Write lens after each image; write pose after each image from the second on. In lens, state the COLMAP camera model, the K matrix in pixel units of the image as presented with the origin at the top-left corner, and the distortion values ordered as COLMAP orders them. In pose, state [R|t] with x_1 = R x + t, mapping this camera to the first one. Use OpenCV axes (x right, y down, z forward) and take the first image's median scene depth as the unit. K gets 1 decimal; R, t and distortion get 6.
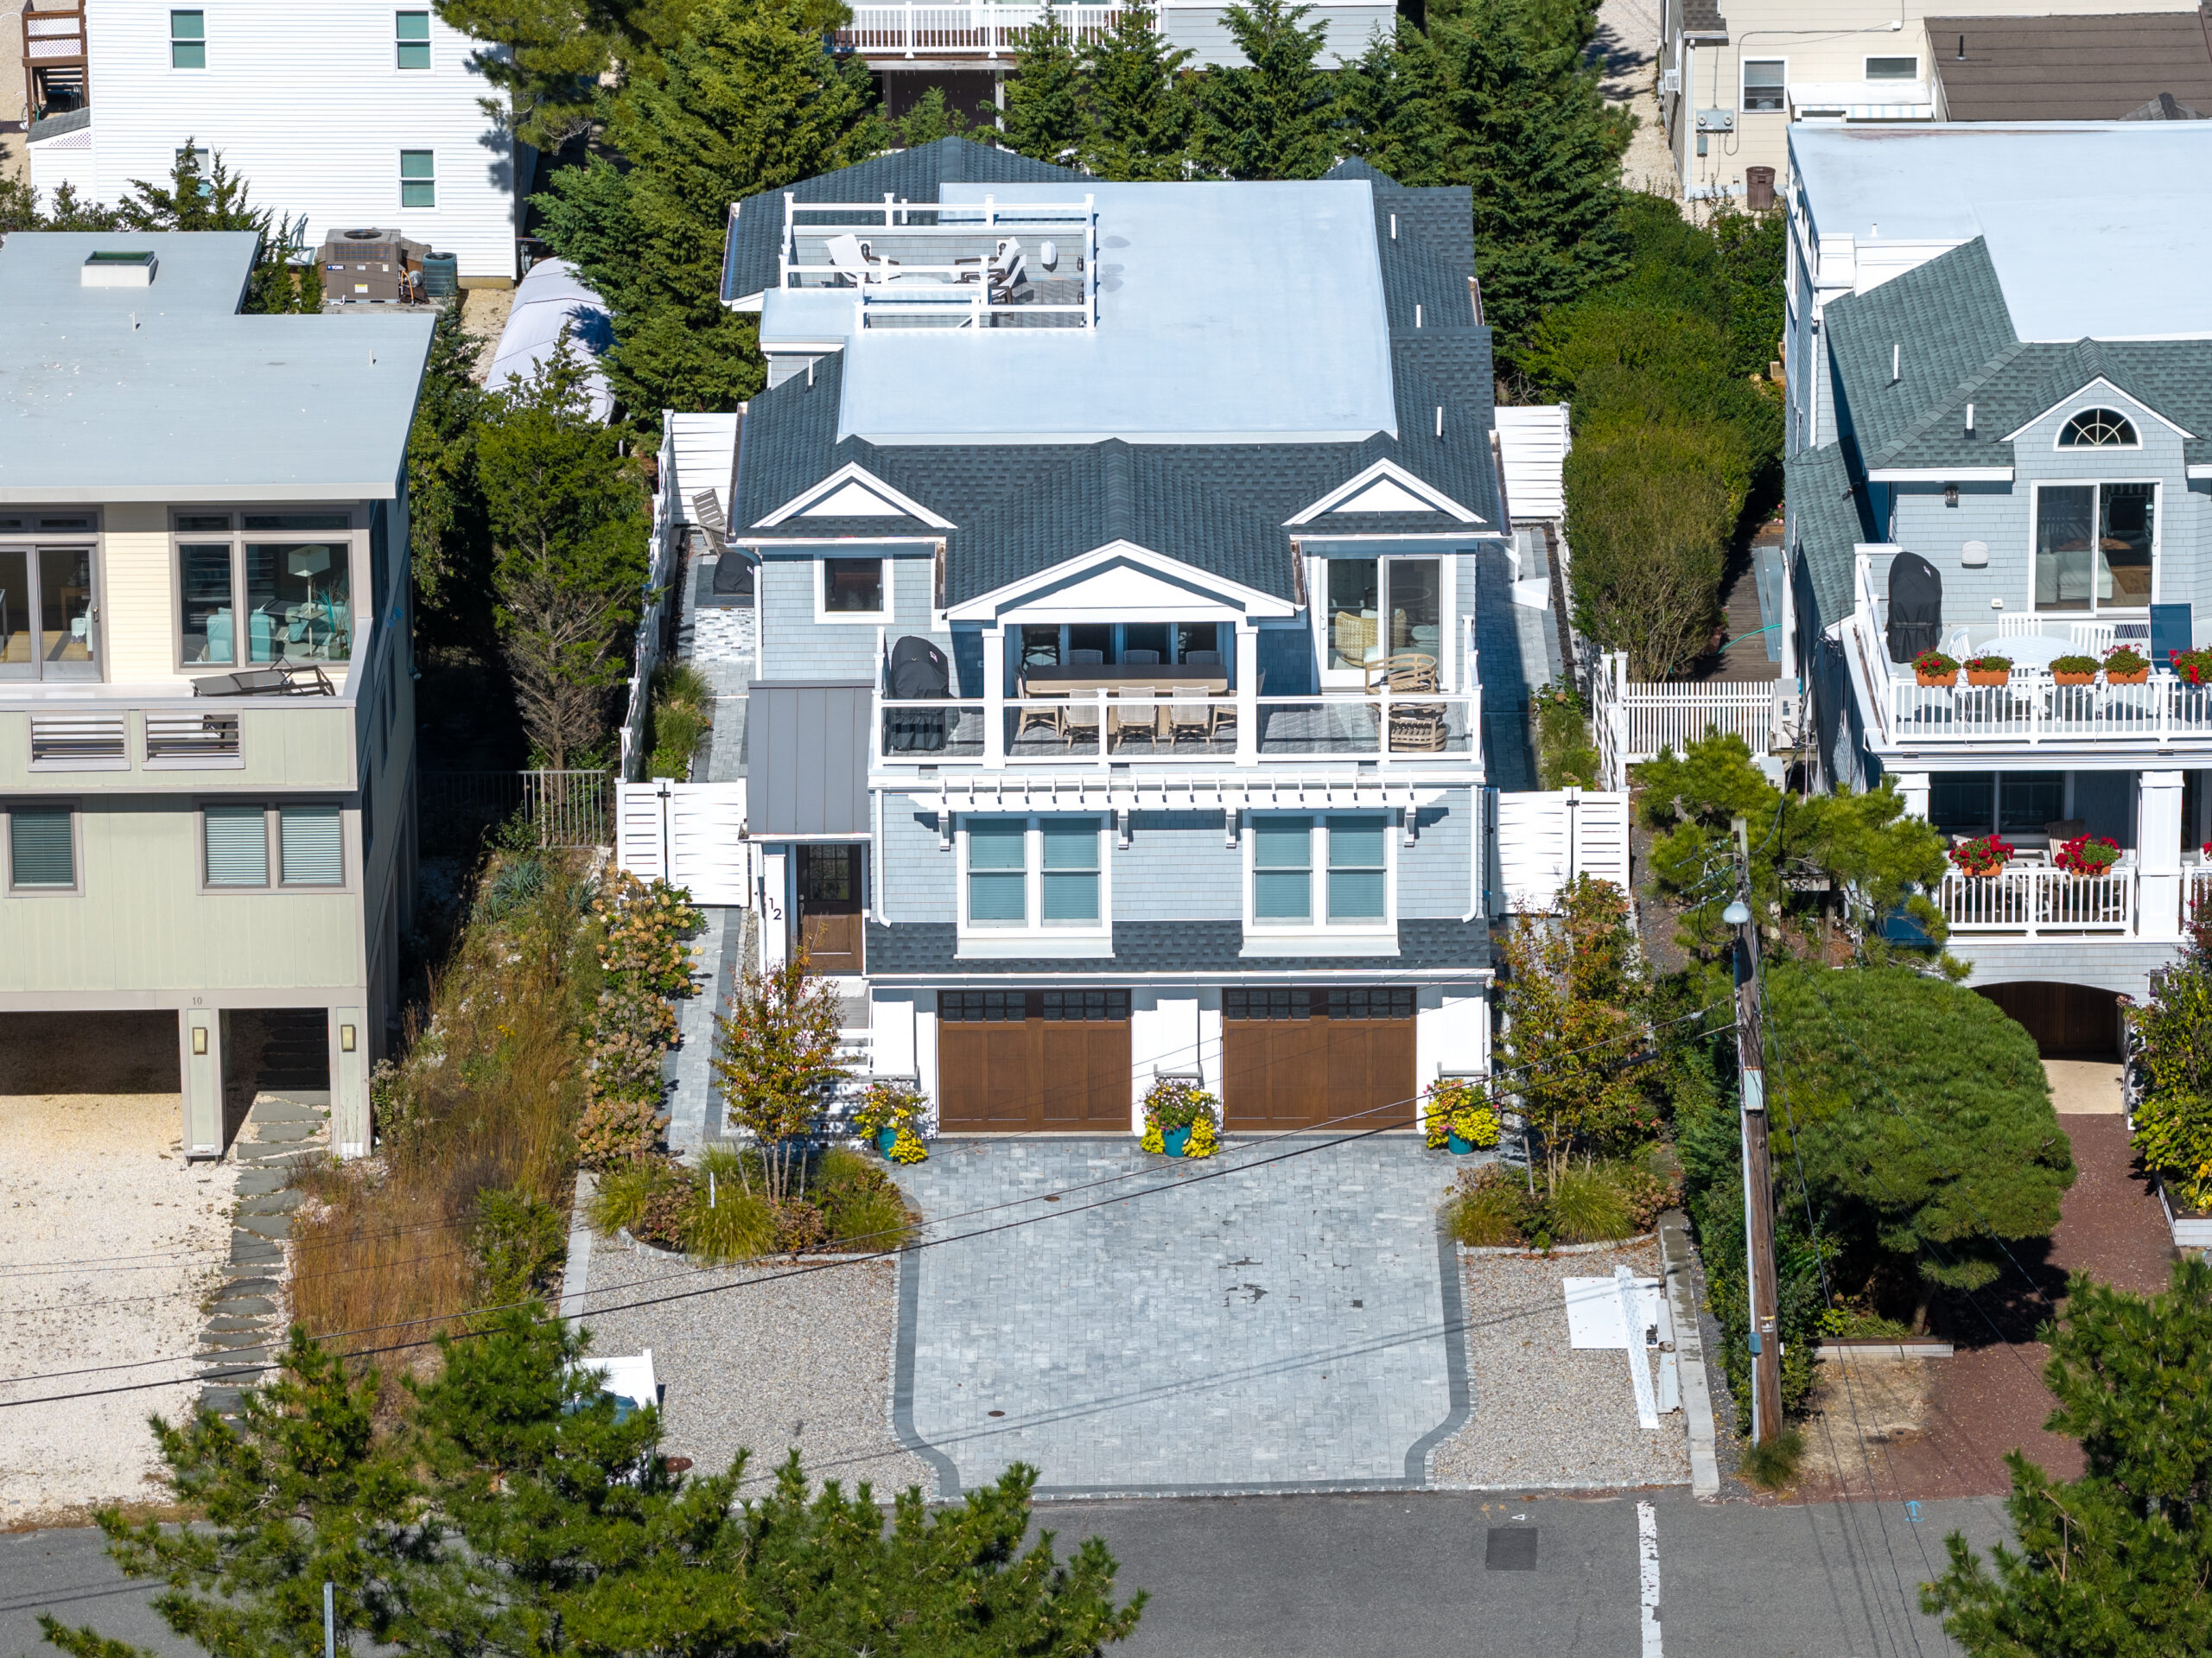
lens RADIAL K [[10686.9, 0, 1106.0], [0, 10686.9, 829.0], [0, 0, 1]] dist [0.394744, 7.458707]
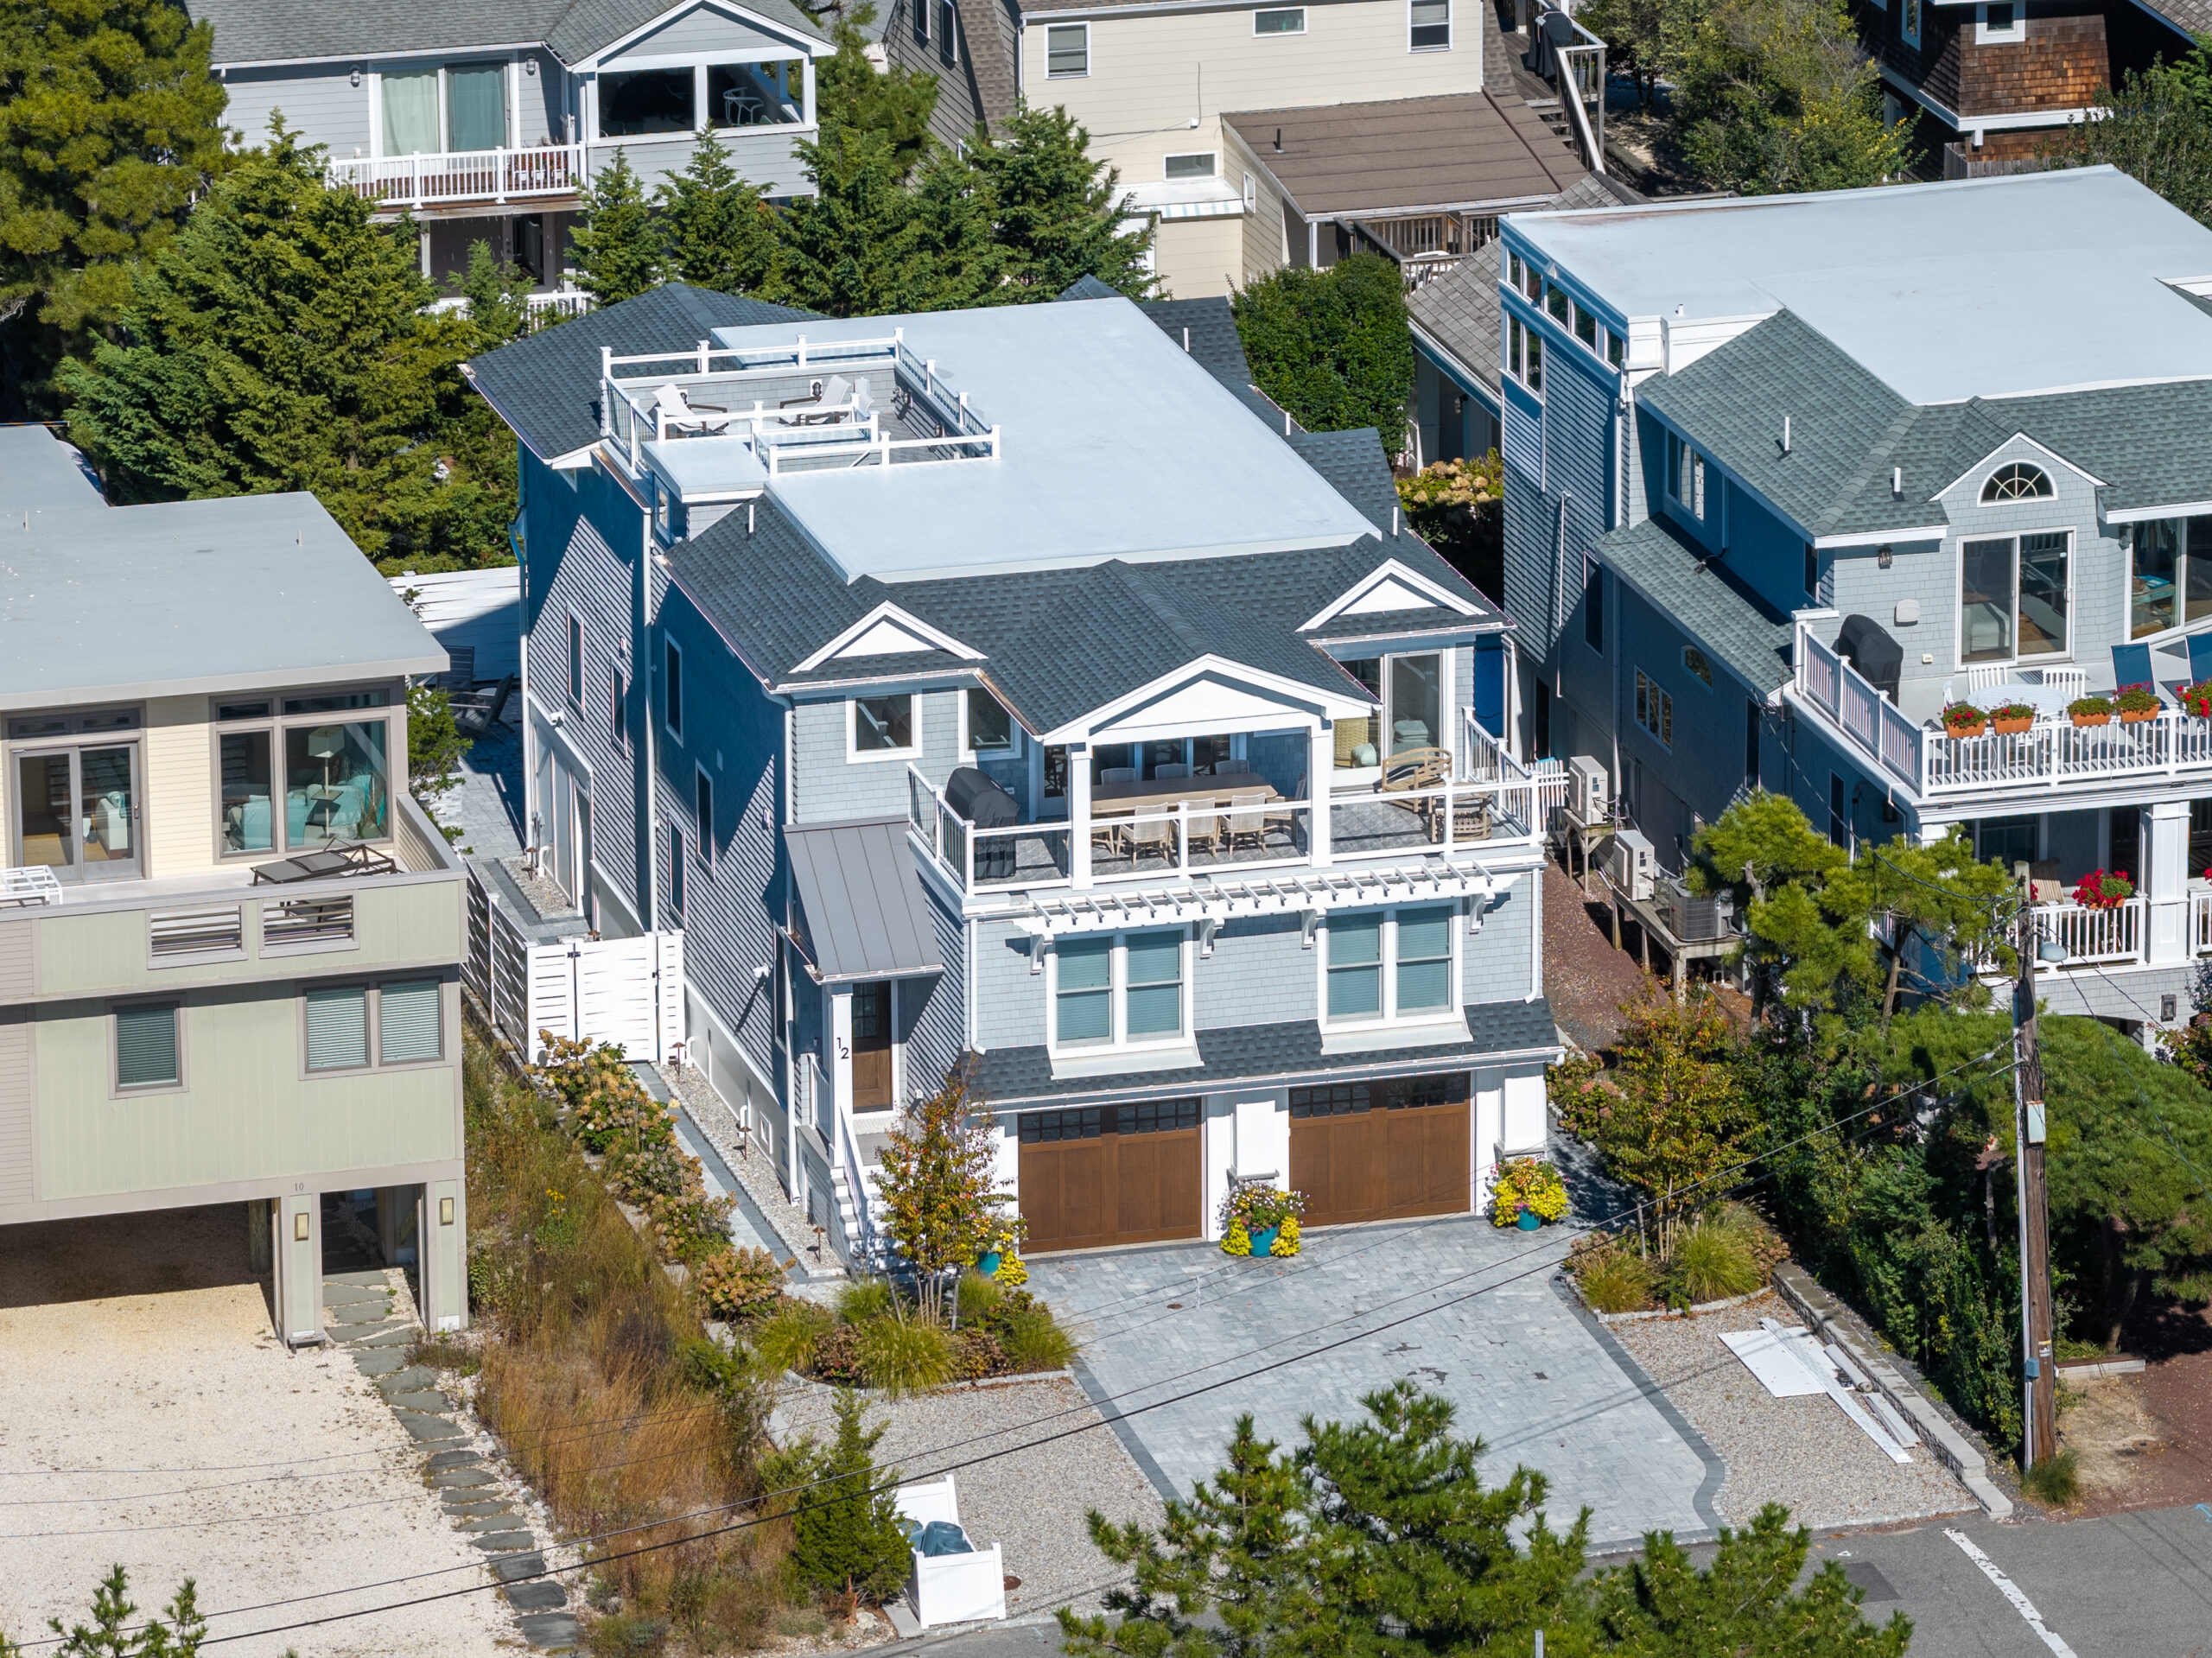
lens RADIAL K [[12060.2, 0, 1106.0], [0, 12060.2, 829.0], [0, 0, 1]] dist [0.282626, 15.663843]
pose [[0.967535, -0.078196, 0.240337, -0.280998], [0.082294, 0.996583, -0.007044, -0.003087], [-0.238965, 0.026593, 0.970664, -0.111910]]
